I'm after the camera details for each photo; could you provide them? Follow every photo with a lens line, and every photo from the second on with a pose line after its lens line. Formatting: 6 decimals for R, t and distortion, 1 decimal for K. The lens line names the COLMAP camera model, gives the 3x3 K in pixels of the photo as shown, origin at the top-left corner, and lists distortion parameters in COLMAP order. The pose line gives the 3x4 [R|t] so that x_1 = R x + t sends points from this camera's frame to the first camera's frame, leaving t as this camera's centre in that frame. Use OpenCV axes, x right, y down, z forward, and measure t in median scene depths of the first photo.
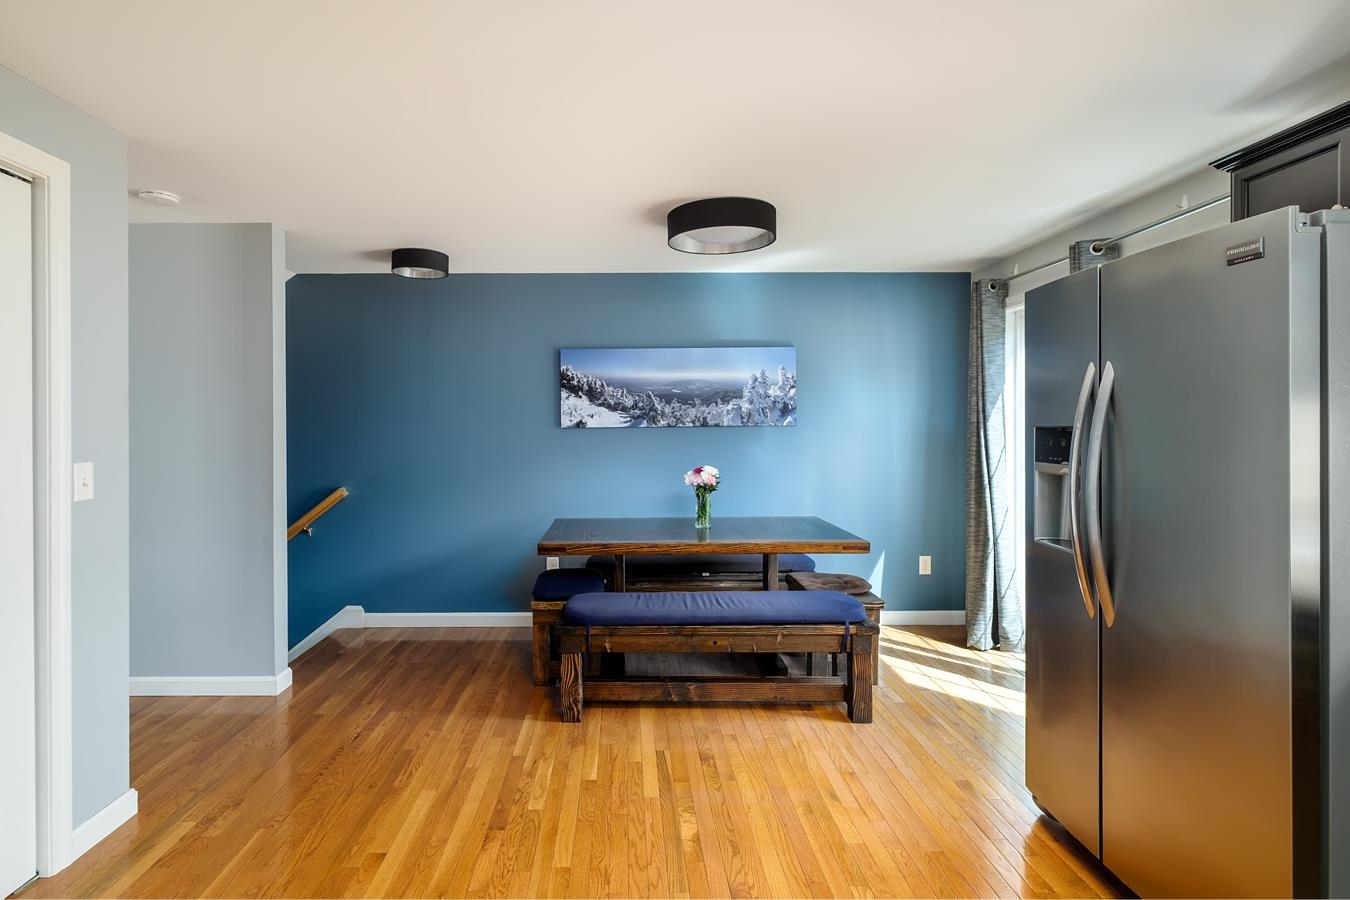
lens RADIAL K [[669.9, 0, 606.2], [0, 669.9, 429.1], [0, 0, 1]] dist [-0.010744, 0.000609]
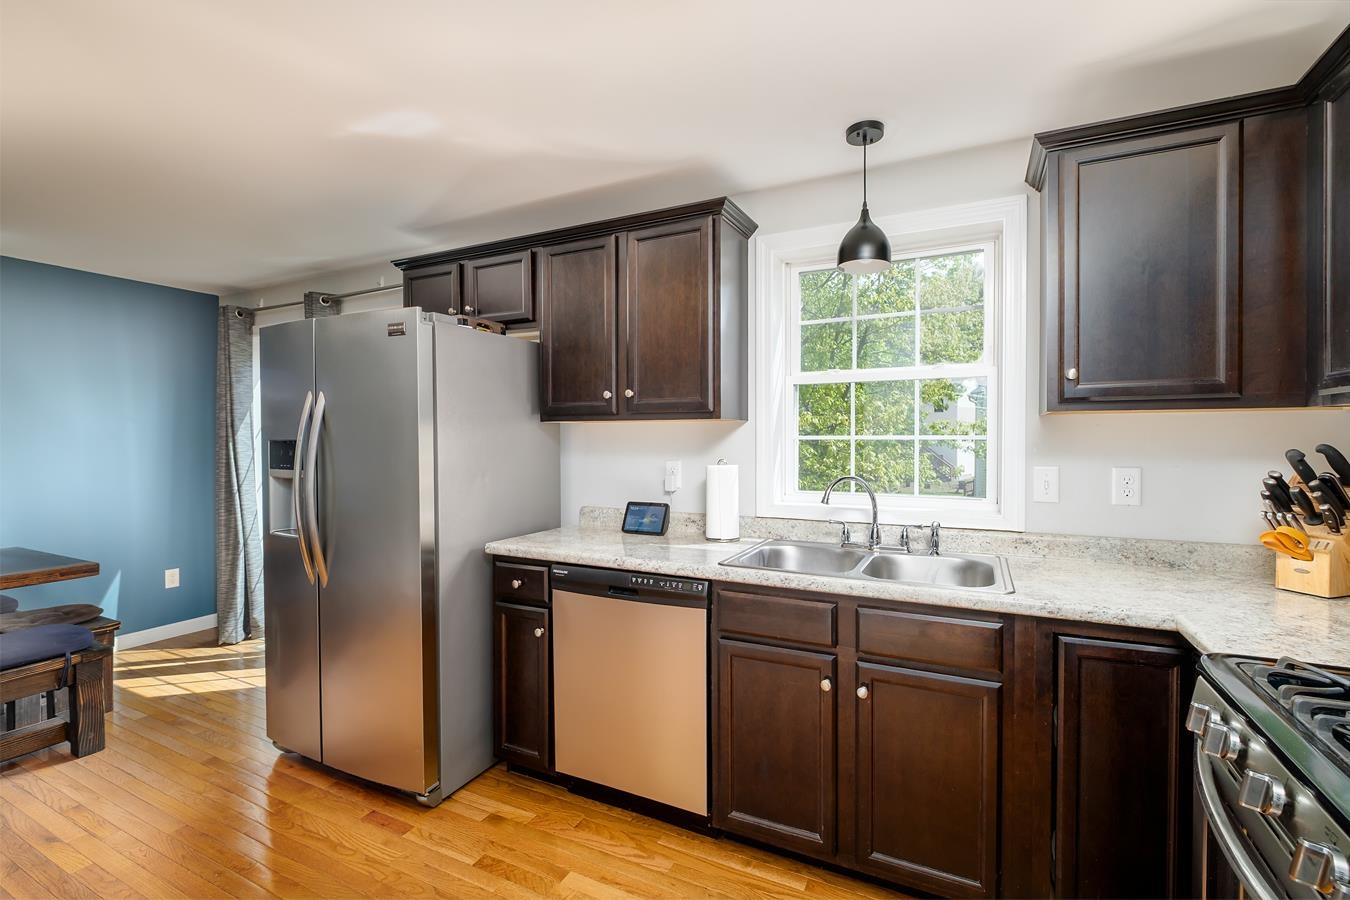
lens RADIAL K [[609.7, 0, 682.4], [0, 609.7, 448.5], [0, 0, 1]] dist [0.001232, -0.001283]
pose [[0.424586, -0.014190, 0.905276, -0.028308], [0.005743, 0.999899, 0.012980, 0.000941], [-0.905369, -0.000312, 0.424625, -0.096826]]
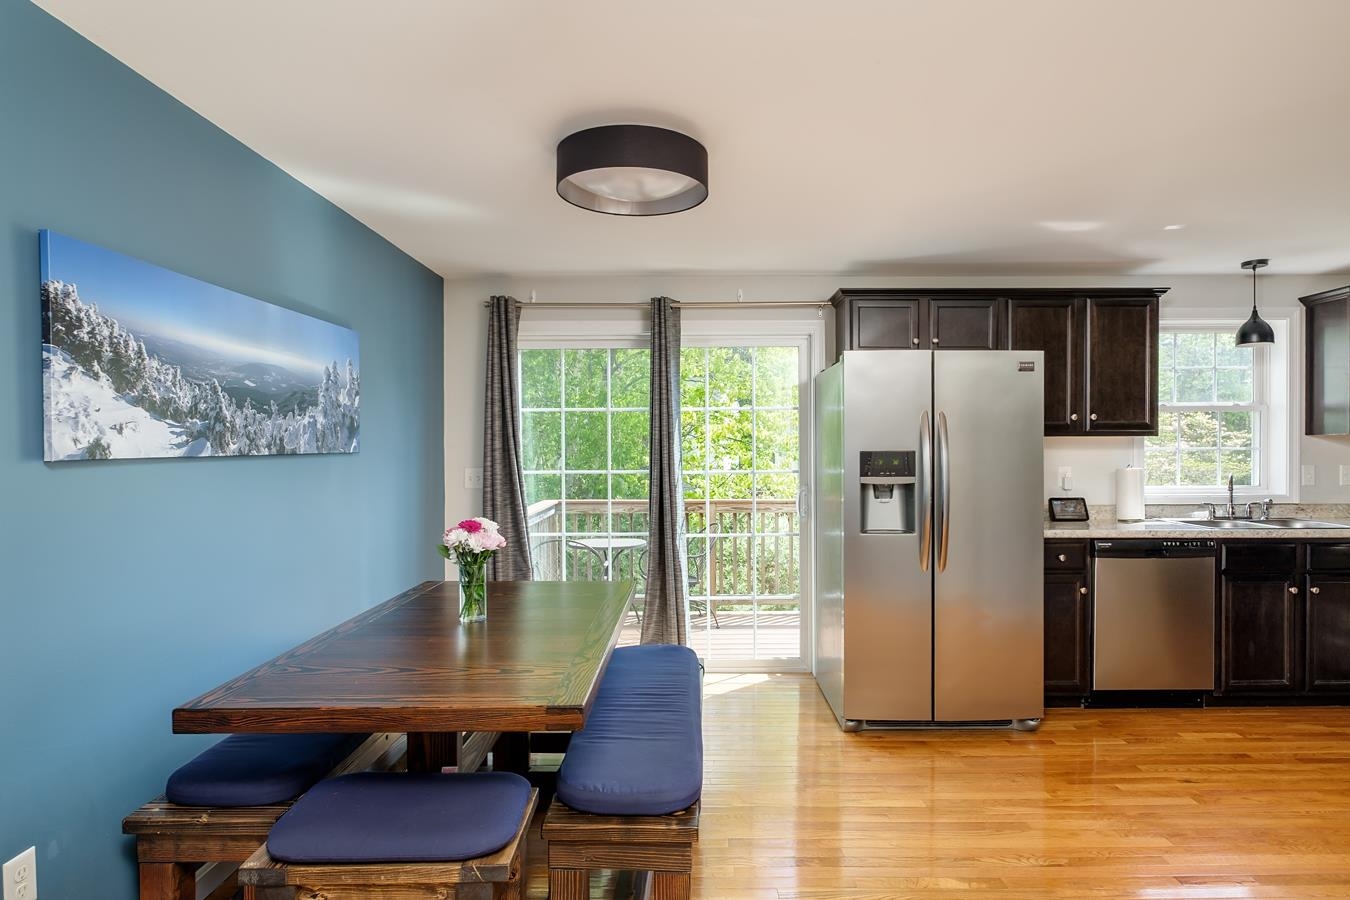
lens RADIAL K [[754.3, 0, 695.6], [0, 754.3, 458.4], [0, 0, 1]] dist [-0.004526, 0.000278]
pose [[-0.020331, -0.009972, 0.999744, -0.528969], [0.009088, 0.999907, 0.010158, -0.004819], [-0.999752, 0.009292, -0.020238, 0.788844]]
